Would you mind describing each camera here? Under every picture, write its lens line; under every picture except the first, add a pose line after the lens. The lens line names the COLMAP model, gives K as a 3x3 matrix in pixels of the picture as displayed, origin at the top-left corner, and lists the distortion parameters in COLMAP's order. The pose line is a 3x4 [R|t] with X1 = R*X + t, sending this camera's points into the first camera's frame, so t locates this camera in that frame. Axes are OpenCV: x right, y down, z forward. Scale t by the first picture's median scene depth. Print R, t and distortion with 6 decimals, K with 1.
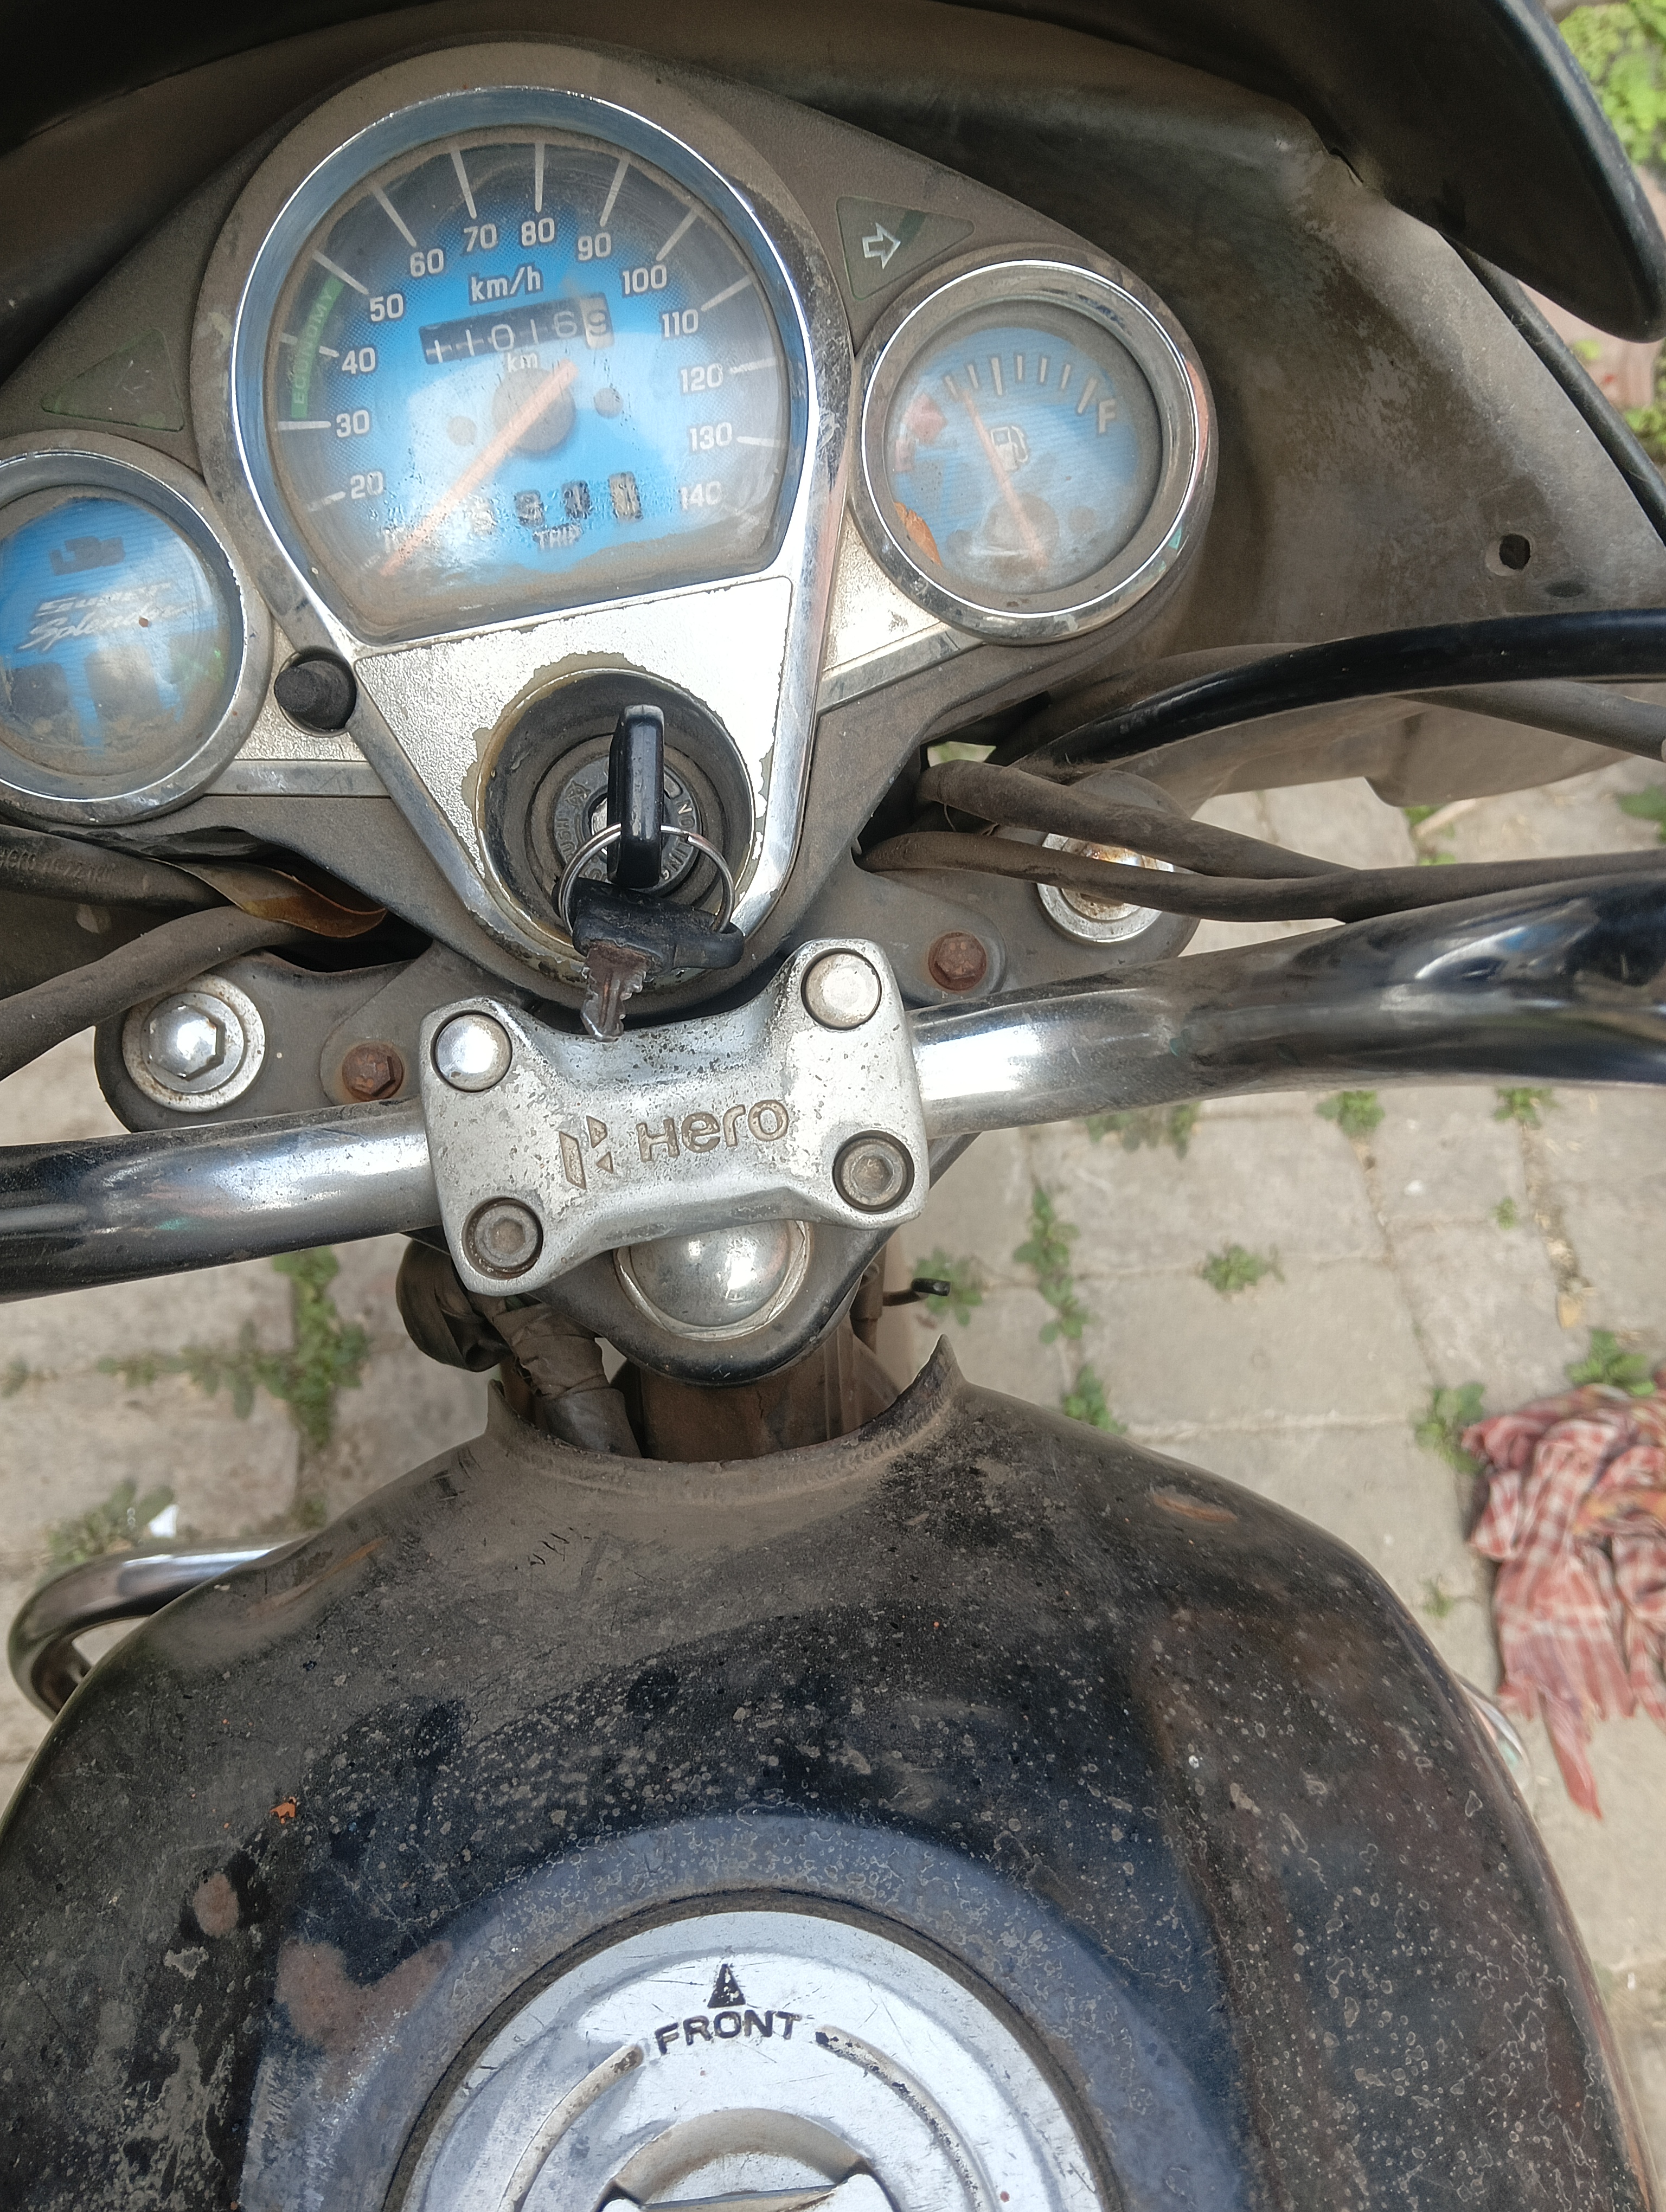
lens RADIAL K [[1807.2, 0, 839.9], [0, 1807.2, 1104.4], [0, 0, 1]] dist [0.064469, -0.184677]
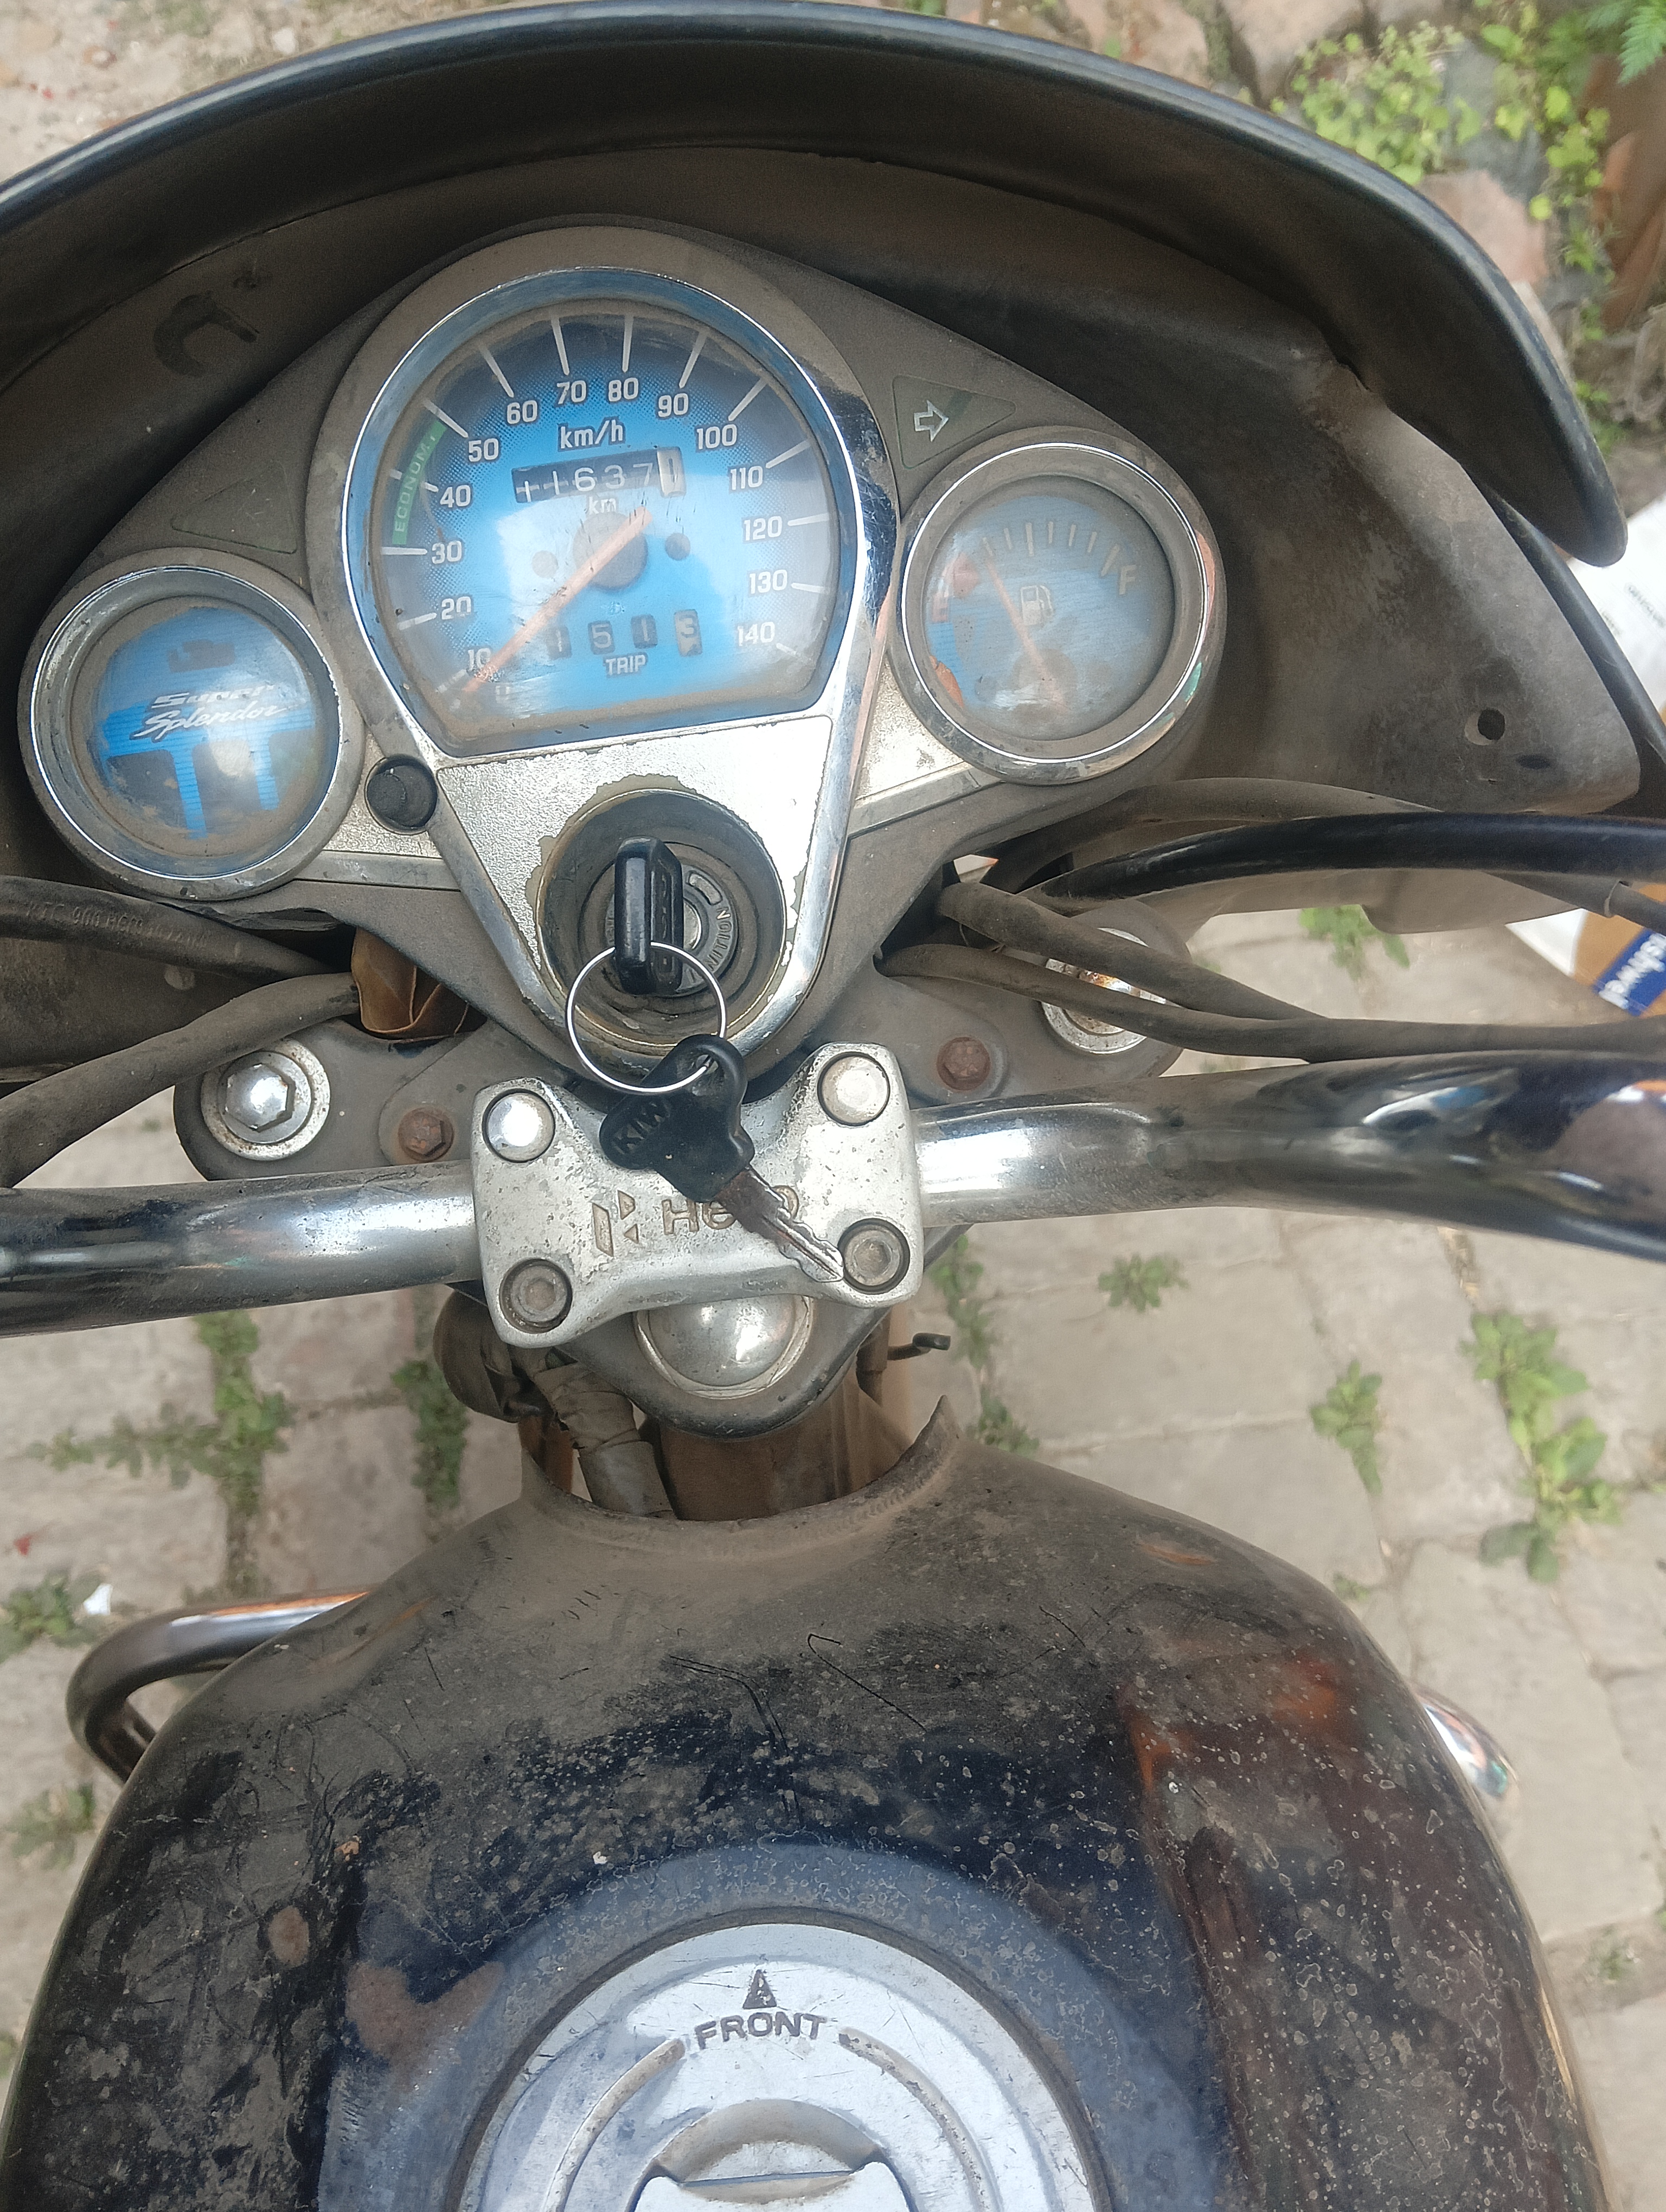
lens RADIAL K [[1807.2, 0, 820.1], [0, 1807.2, 1141.9], [0, 0, 1]] dist [0.064469, -0.184677]
pose [[0.997828, 0.061621, -0.023300, 0.007700], [-0.061833, 0.998050, -0.008520, -0.020525], [0.022730, 0.009942, 0.999692, -0.103821]]
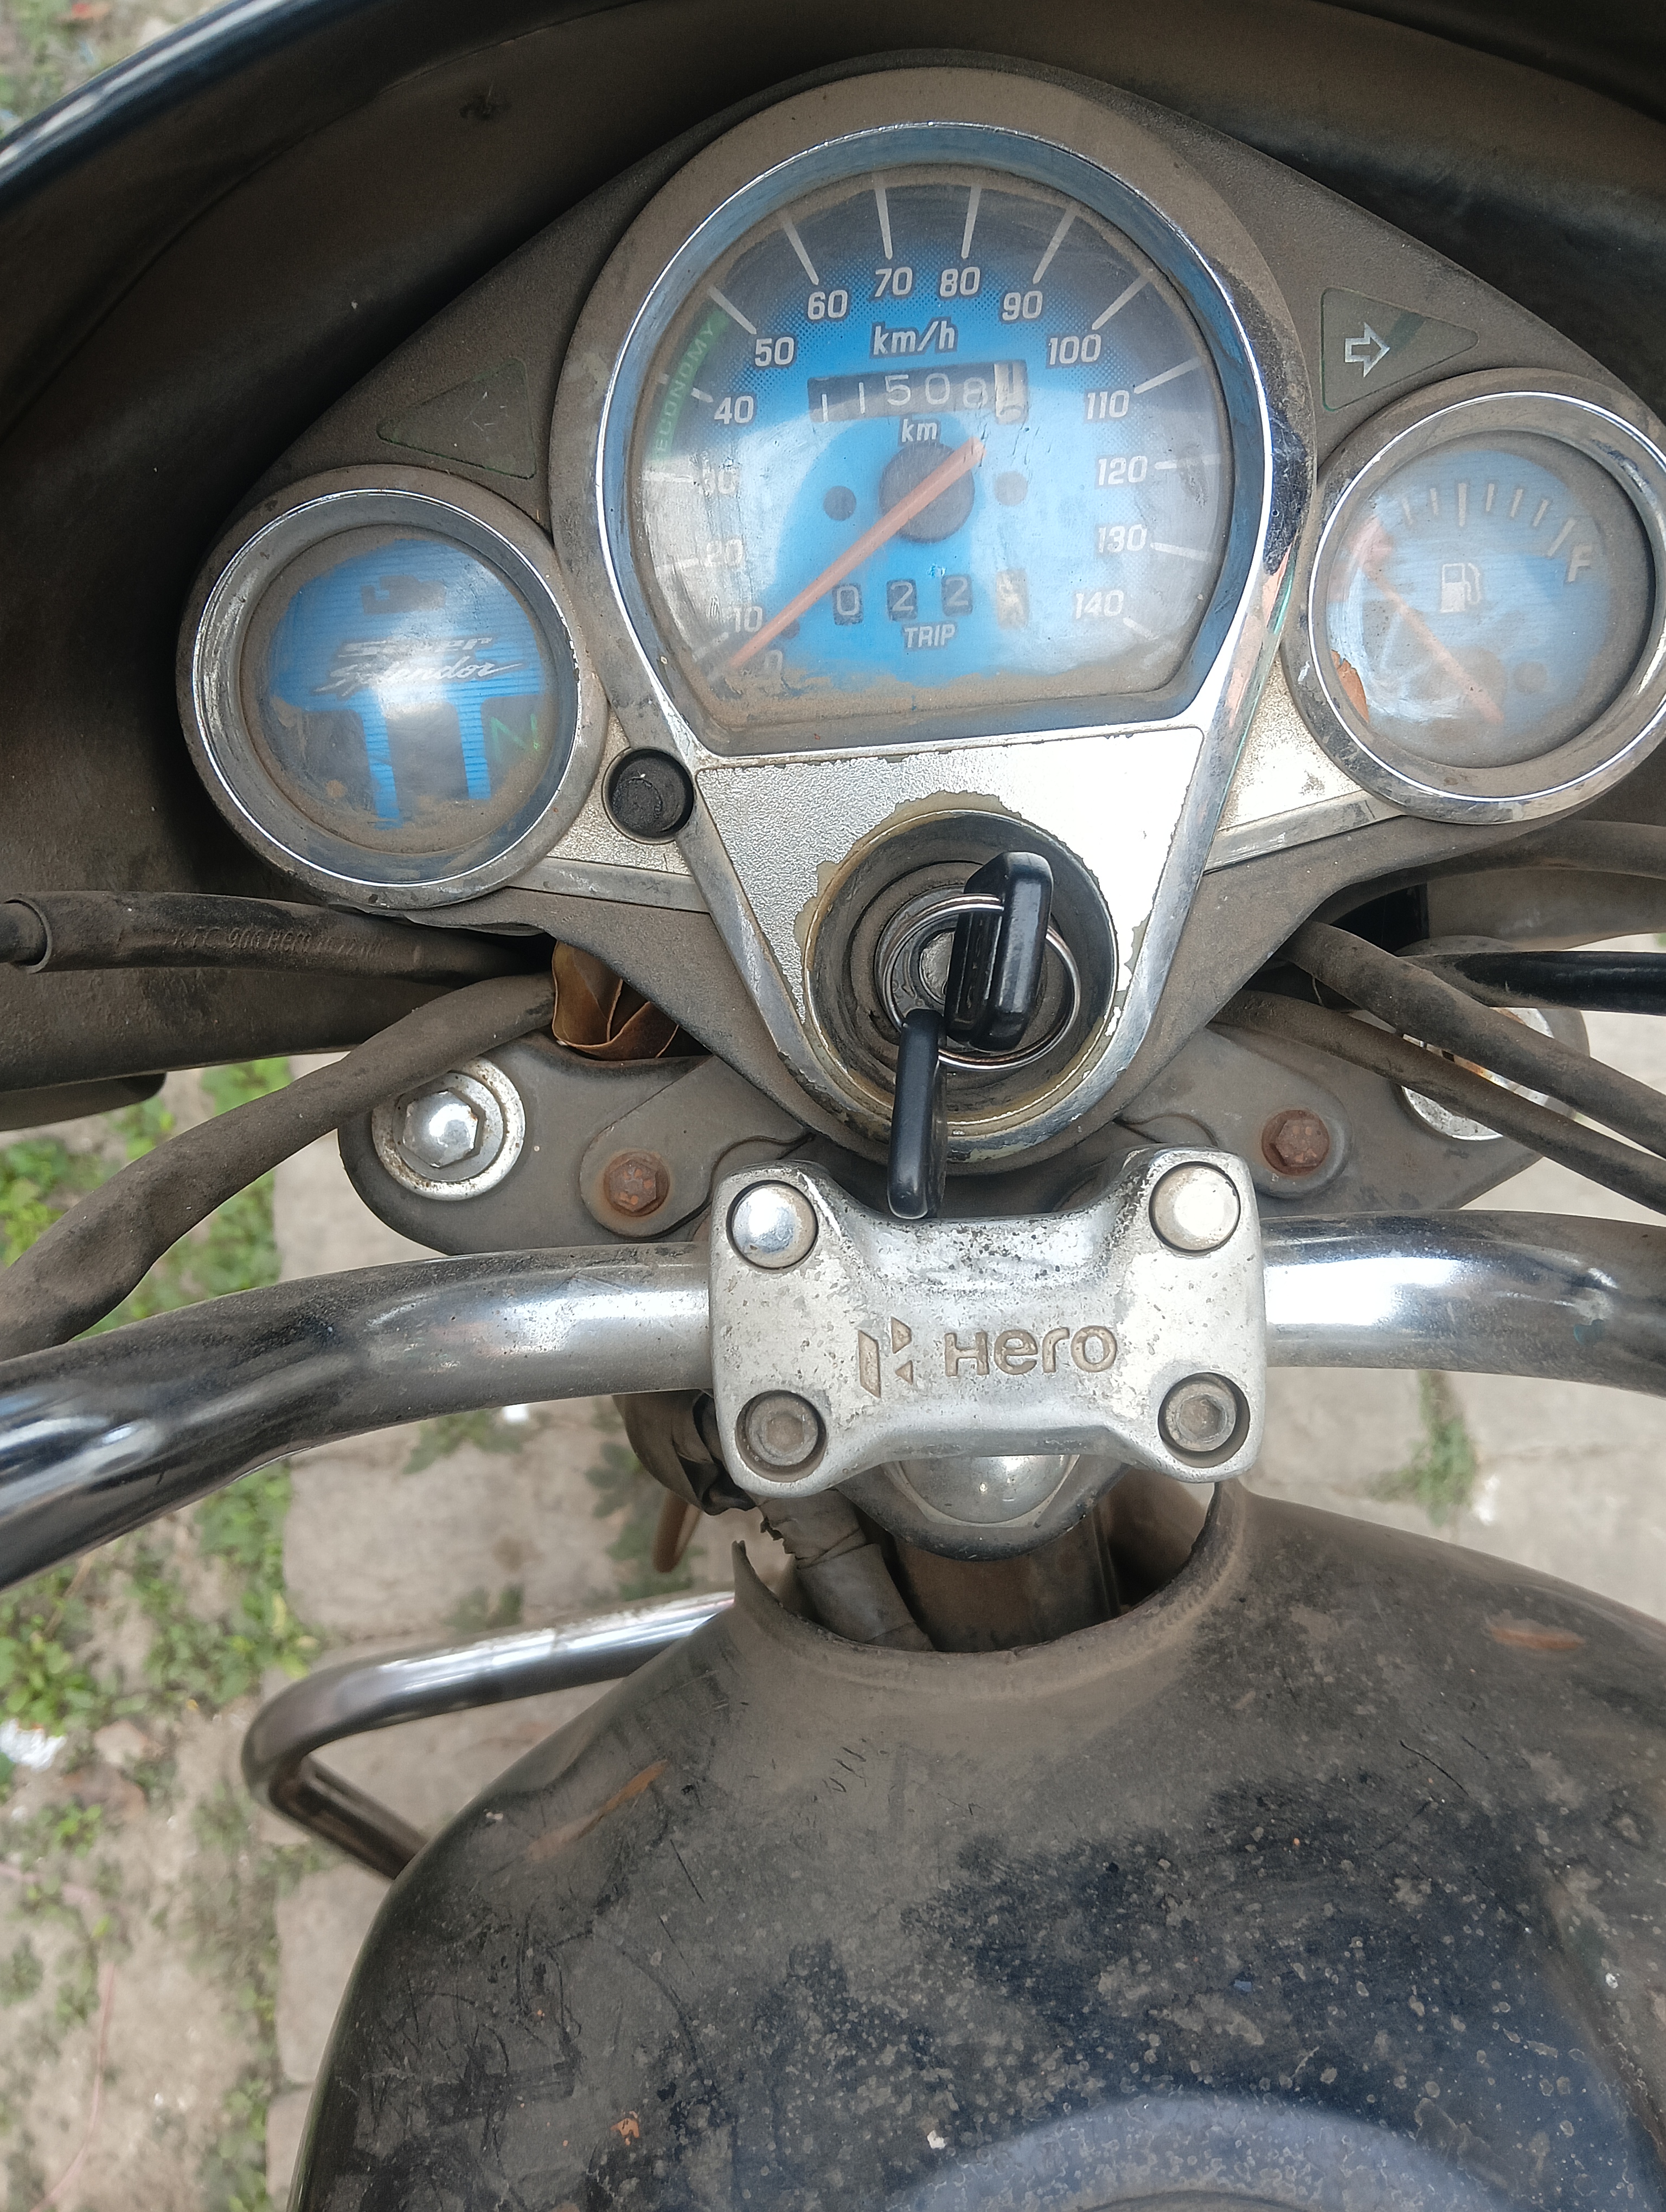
lens RADIAL K [[1807.2, 0, 816.1], [0, 1807.2, 1116.4], [0, 0, 1]] dist [0.064469, -0.184677]
pose [[0.989003, 0.133553, -0.063532, -0.128245], [-0.128735, 0.988862, 0.074694, -0.147064], [0.072800, -0.065694, 0.995181, 0.112936]]
